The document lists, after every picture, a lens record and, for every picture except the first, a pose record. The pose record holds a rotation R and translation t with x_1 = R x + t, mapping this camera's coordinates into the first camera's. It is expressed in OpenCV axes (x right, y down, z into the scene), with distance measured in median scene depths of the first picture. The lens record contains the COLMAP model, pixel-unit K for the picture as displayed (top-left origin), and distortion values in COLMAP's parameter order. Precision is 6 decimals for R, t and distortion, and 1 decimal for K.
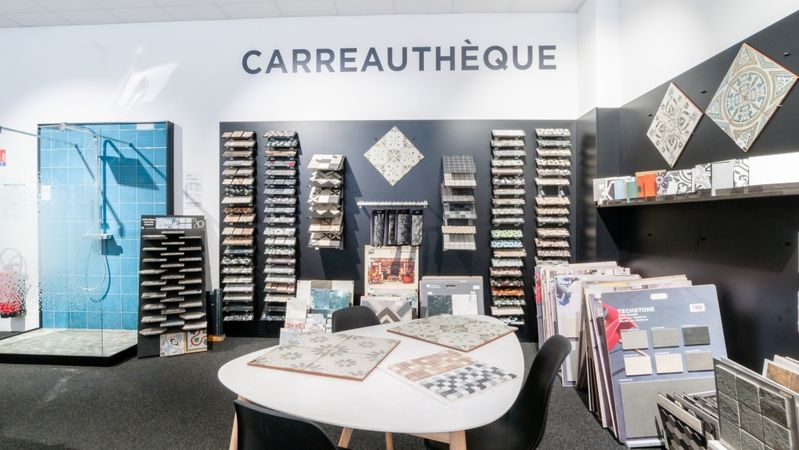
lens RADIAL K [[365.0, 0, 407.0], [0, 365.0, 234.6], [0, 0, 1]] dist [-0.028227, 0.000953]
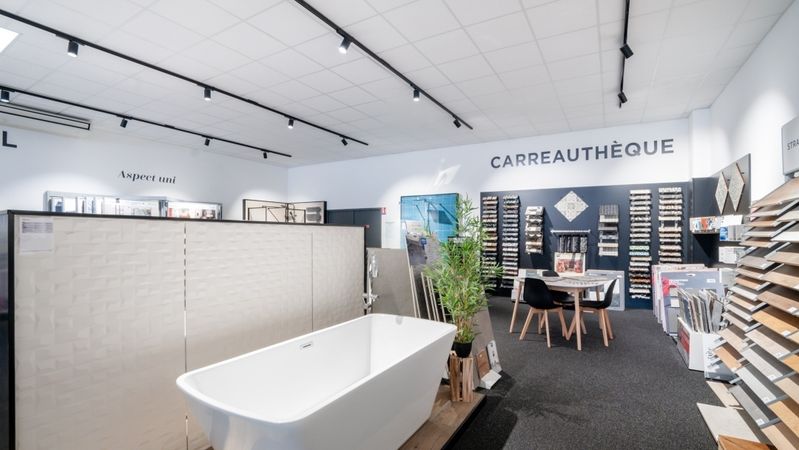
lens RADIAL K [[363.0, 0, 396.4], [0, 363.0, 233.9], [0, 0, 1]] dist [-0.029223, 0.000202]
pose [[0.872791, 0.000634, -0.488094, 0.089065], [-0.018319, 0.999337, -0.031459, 0.006895], [0.487750, 0.036398, 0.872224, -1.116855]]
